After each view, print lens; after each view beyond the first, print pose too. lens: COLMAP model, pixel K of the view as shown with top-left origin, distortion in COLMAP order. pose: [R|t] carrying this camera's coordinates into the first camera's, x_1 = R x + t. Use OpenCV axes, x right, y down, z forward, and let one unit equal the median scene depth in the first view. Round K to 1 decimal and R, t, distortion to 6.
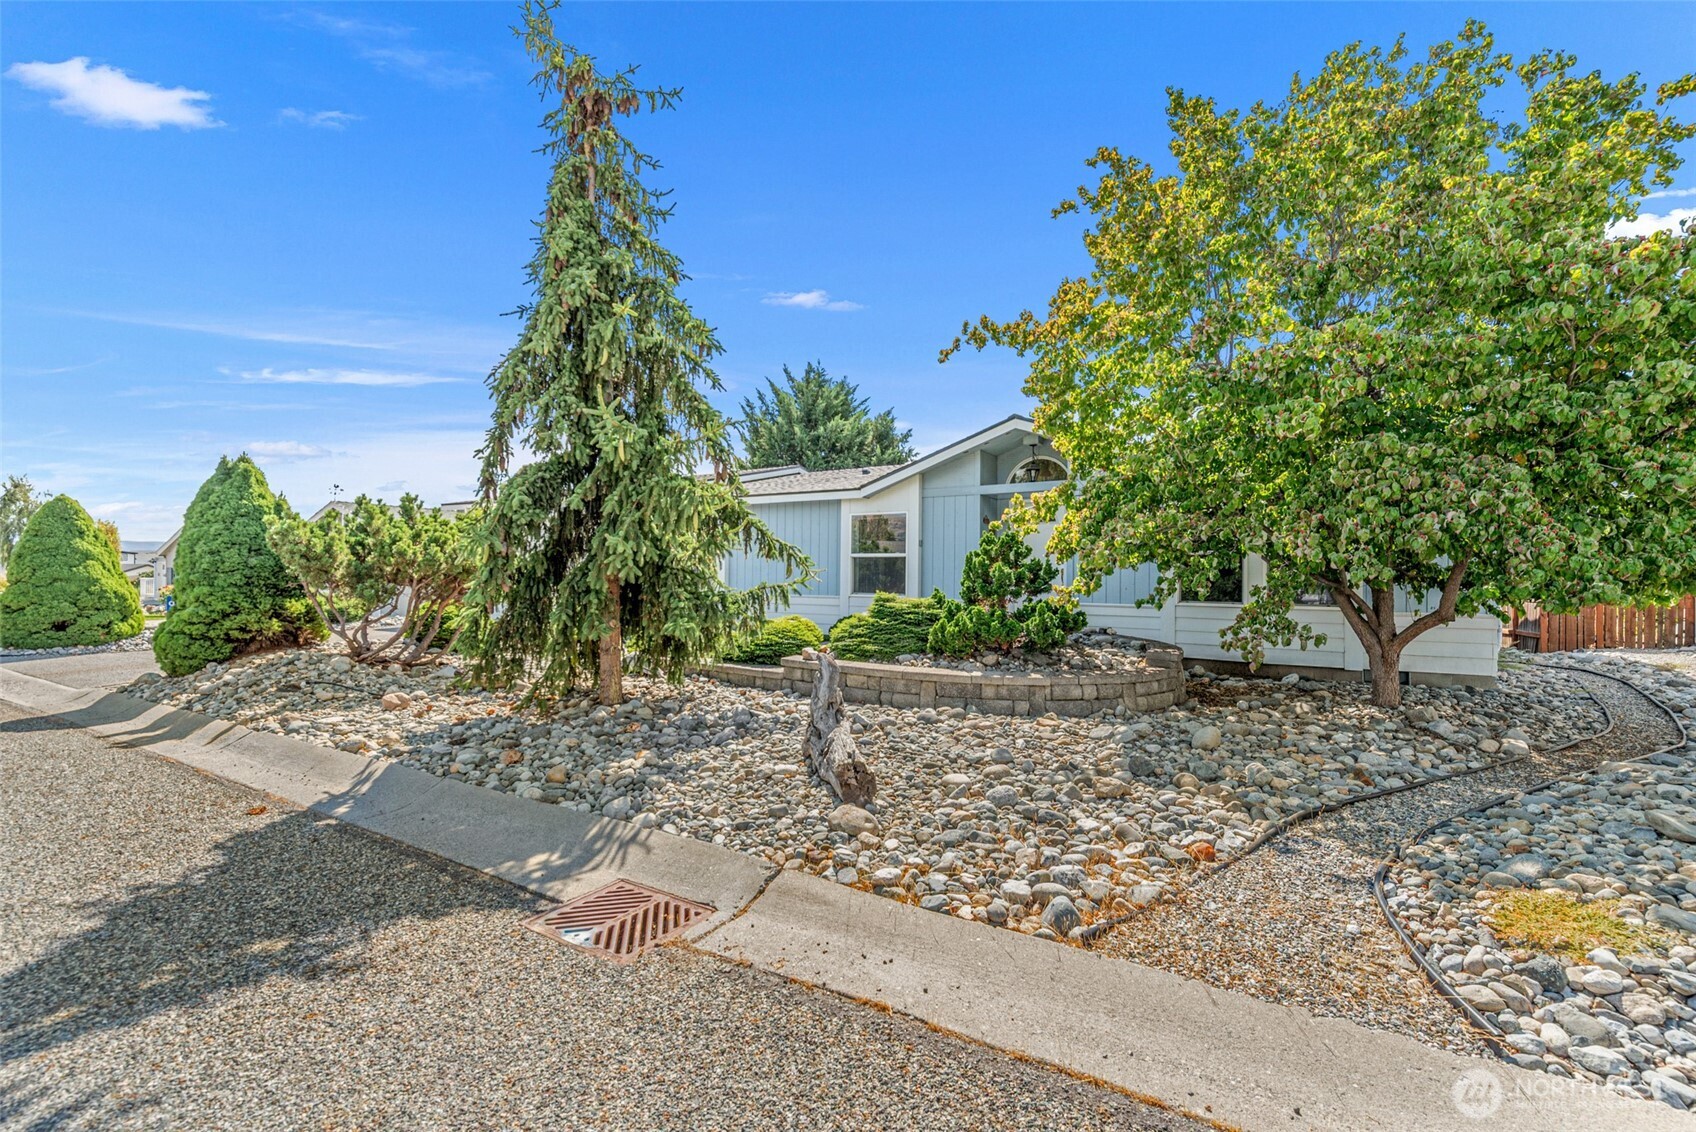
lens RADIAL K [[737.4, 0, 855.9], [0, 737.4, 569.9], [0, 0, 1]] dist [0.001450, -0.000249]
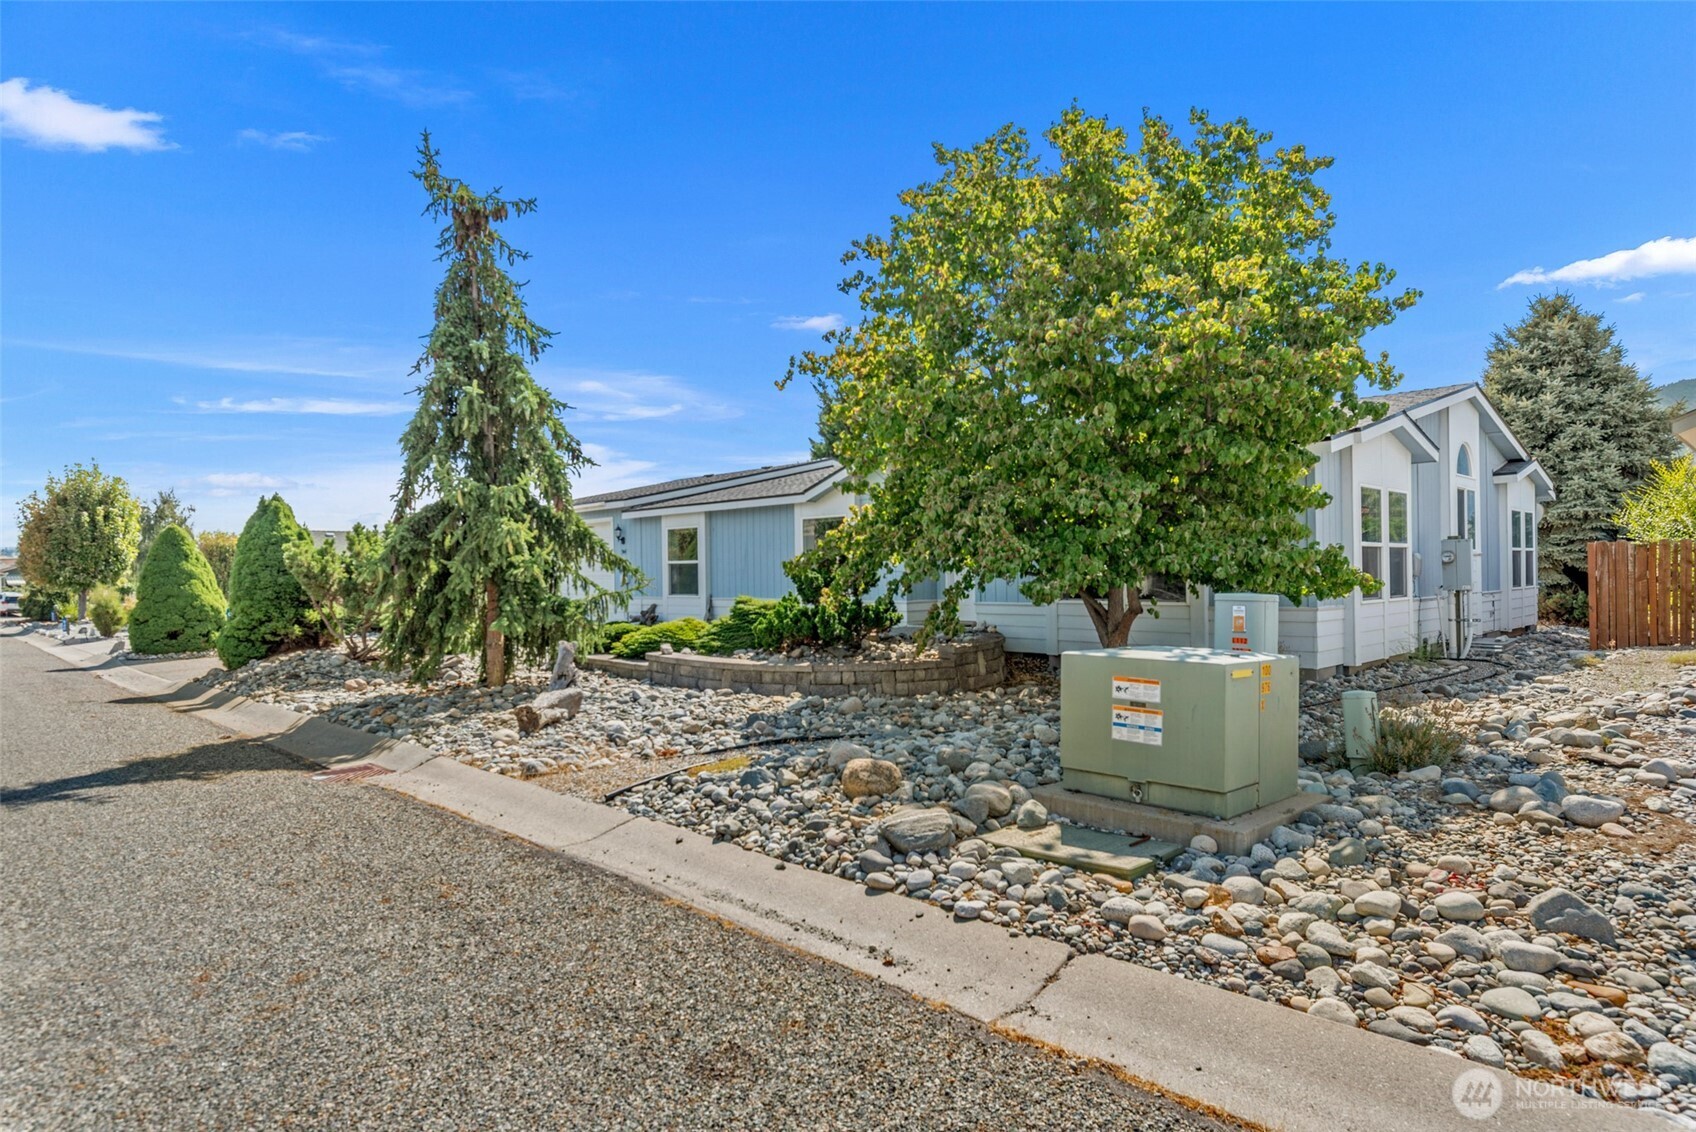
lens RADIAL K [[955.0, 0, 849.4], [0, 955.0, 573.1], [0, 0, 1]] dist [0.005540, 0.000341]
pose [[0.972134, -0.022893, -0.233303, 0.556684], [0.024767, 0.999680, 0.005108, -0.008304], [0.233112, -0.010744, 0.972391, -0.397996]]
